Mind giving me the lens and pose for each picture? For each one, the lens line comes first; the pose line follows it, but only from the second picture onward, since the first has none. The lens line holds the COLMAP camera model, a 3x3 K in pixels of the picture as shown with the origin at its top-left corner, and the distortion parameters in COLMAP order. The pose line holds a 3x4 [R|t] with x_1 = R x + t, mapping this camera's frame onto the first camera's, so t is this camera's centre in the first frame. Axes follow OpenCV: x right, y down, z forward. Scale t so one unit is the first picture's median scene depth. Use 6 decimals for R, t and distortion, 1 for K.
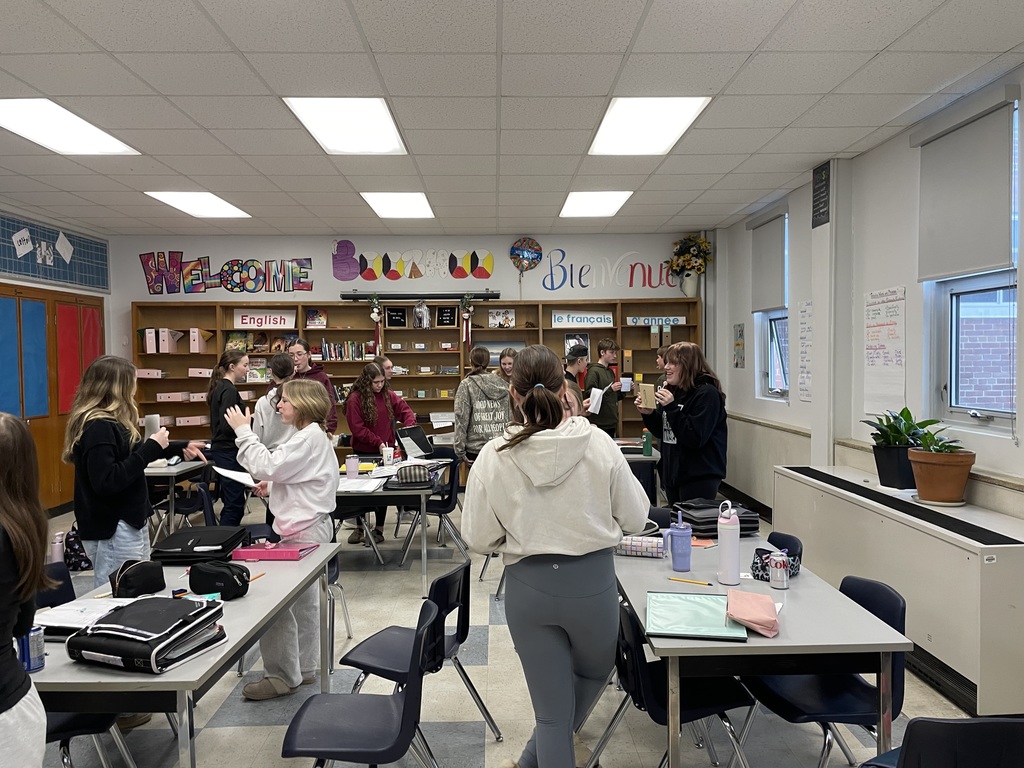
lens RADIAL K [[771.8, 0, 512.0], [0, 771.8, 384.0], [0, 0, 1]] dist [0.111989, -0.155721]
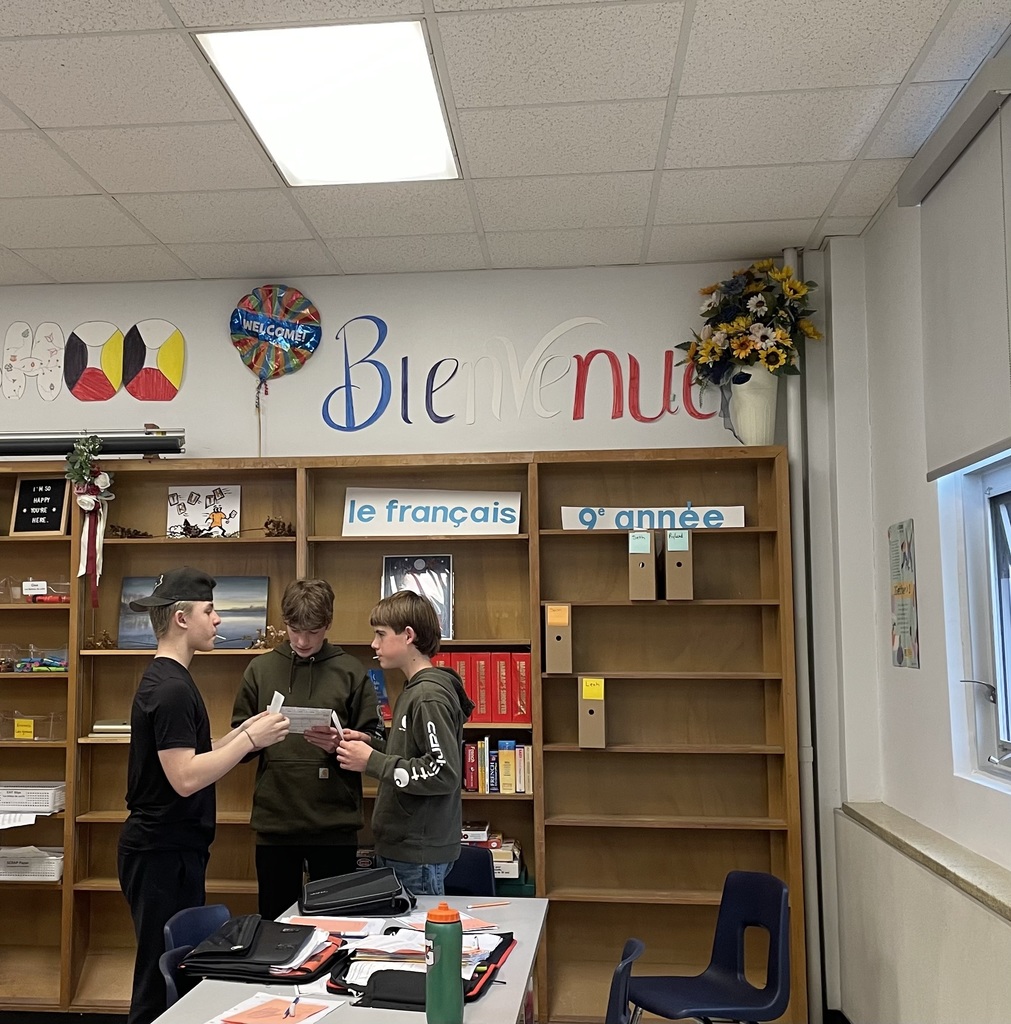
lens RADIAL K [[1352.6, 0, 388.1], [0, 1352.6, 512.9], [0, 0, 1]] dist [0.134318, -0.384759]
pose [[0.988181, -0.002824, -0.153267, 0.165766], [-0.015373, 0.992964, -0.117415, -0.013768], [0.152520, 0.118384, 0.981184, 0.417275]]
